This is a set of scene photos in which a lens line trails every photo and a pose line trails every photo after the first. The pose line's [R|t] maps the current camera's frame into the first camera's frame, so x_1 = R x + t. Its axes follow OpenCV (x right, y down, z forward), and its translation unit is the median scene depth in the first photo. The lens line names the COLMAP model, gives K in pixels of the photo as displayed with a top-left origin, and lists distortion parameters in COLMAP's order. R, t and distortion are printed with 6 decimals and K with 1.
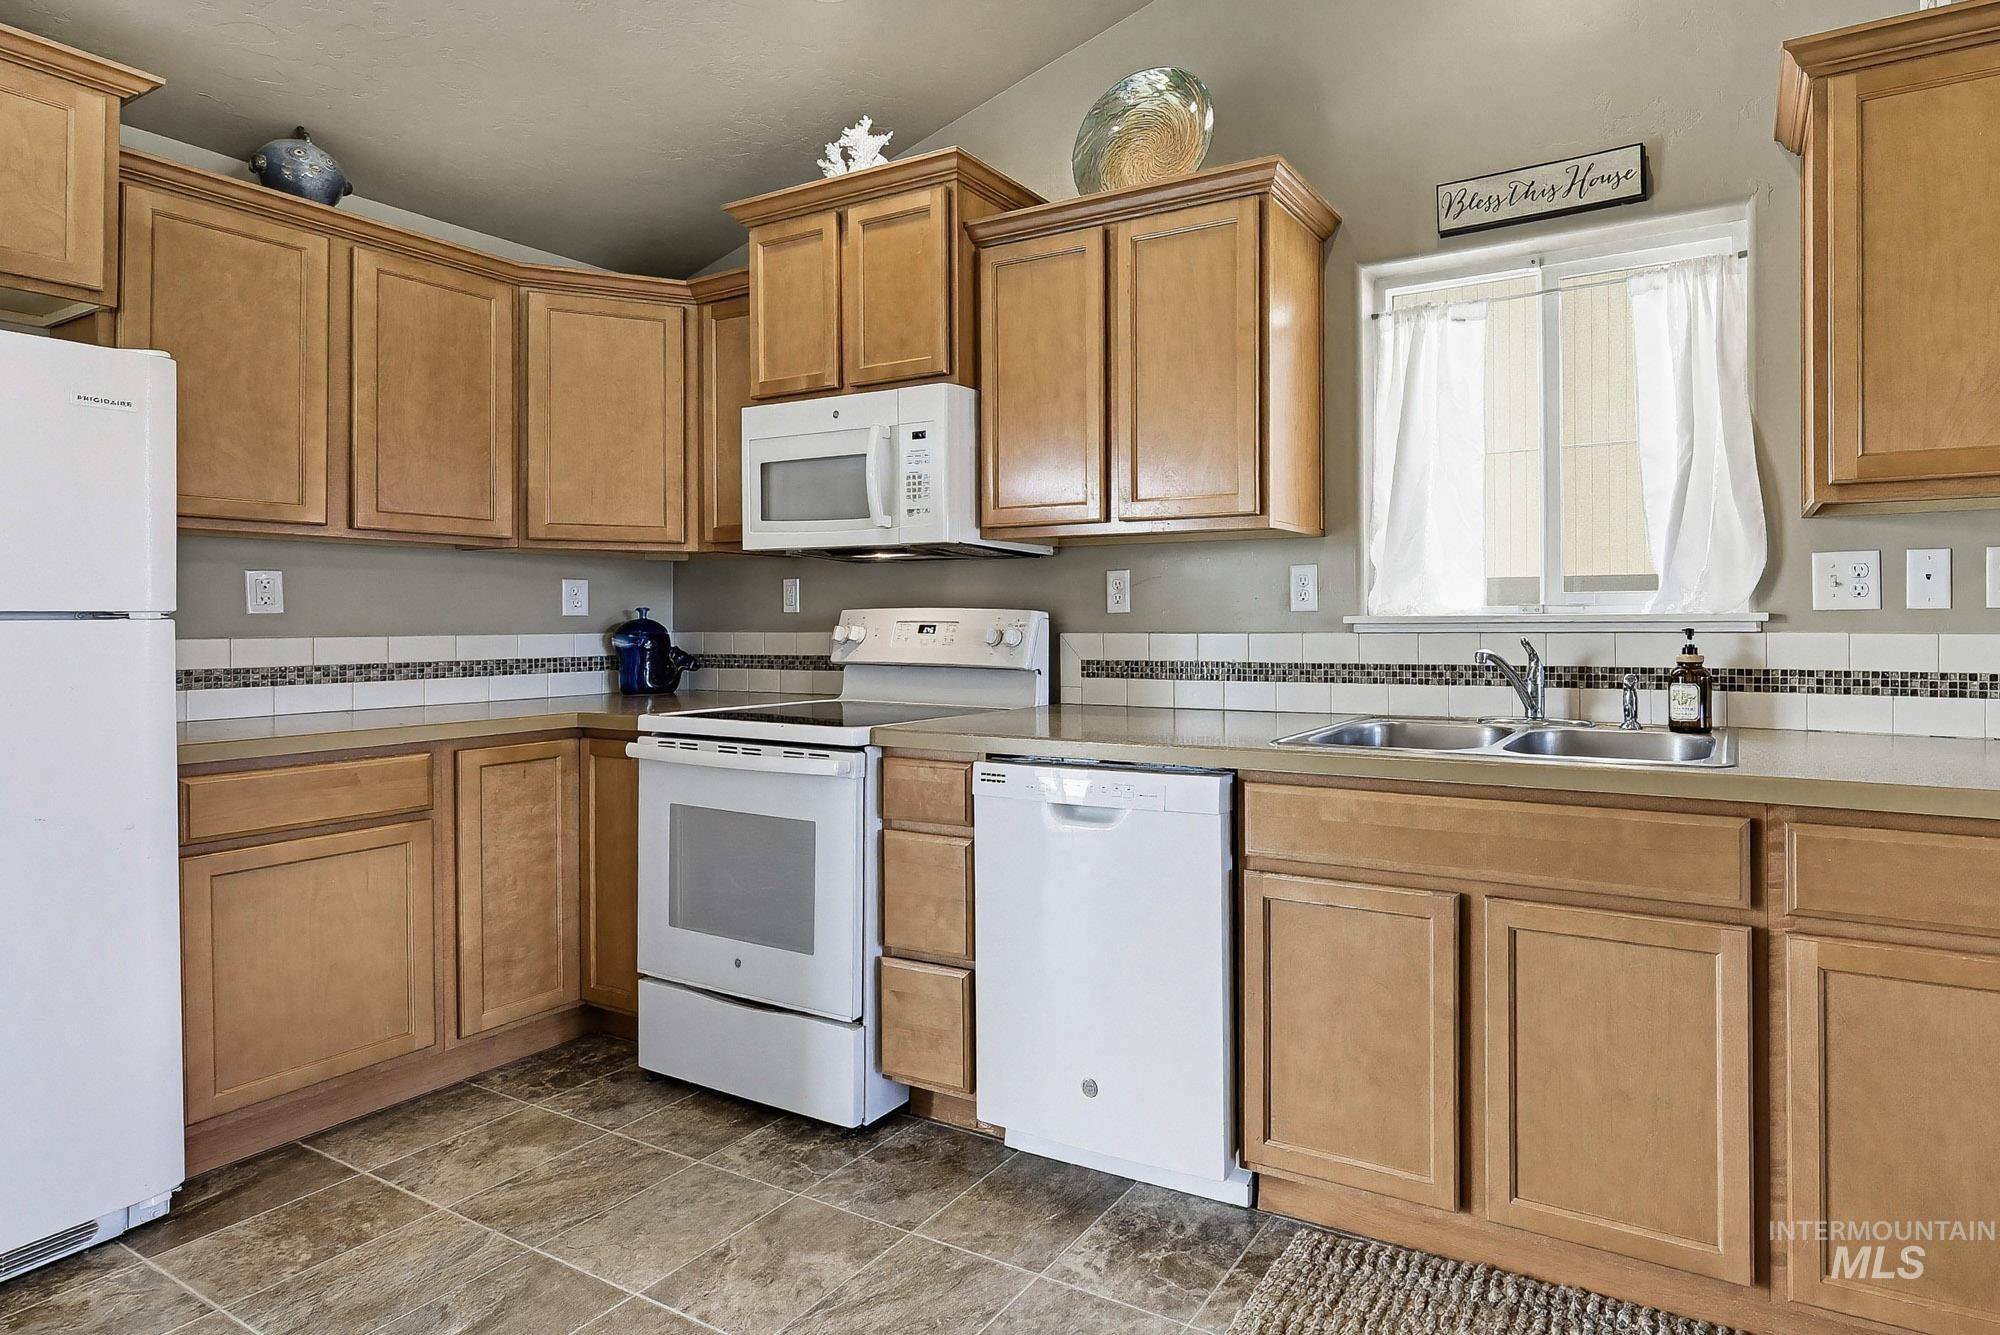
lens RADIAL K [[942.3, 0, 1341.0], [0, 942.3, 616.7], [0, 0, 1]] dist [0.000002, -0.001446]
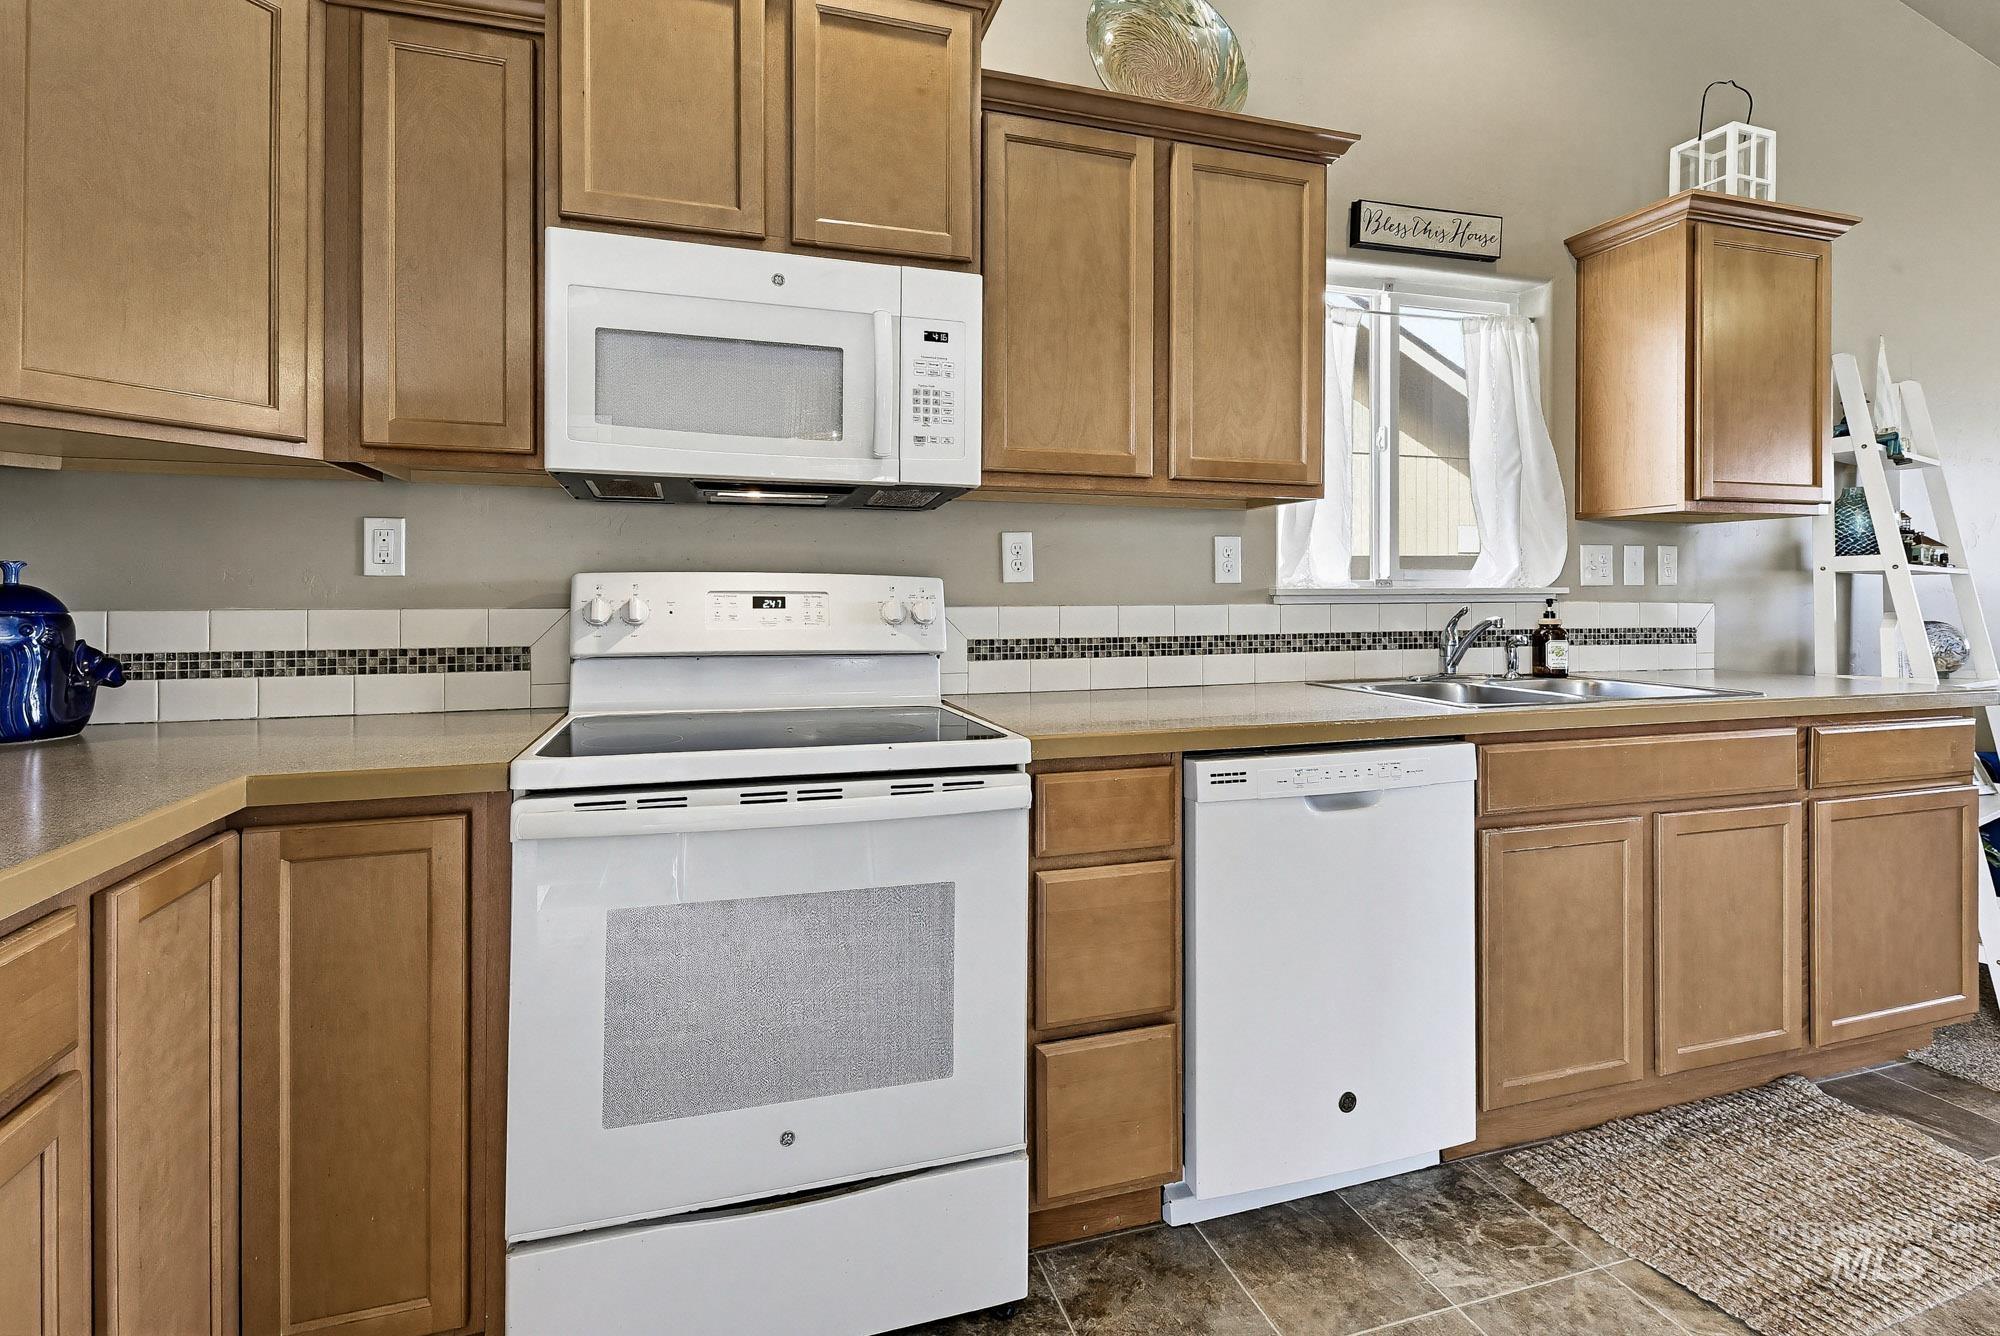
lens RADIAL K [[904.9, 0, 968.2], [0, 904.9, 598.7], [0, 0, 1]] dist [0.000812, 0.000115]
pose [[0.775865, 0.000776, 0.630899, -0.871975], [-0.002364, 0.999996, 0.001678, 0.009942], [-0.630895, -0.002793, 0.775863, 0.436650]]
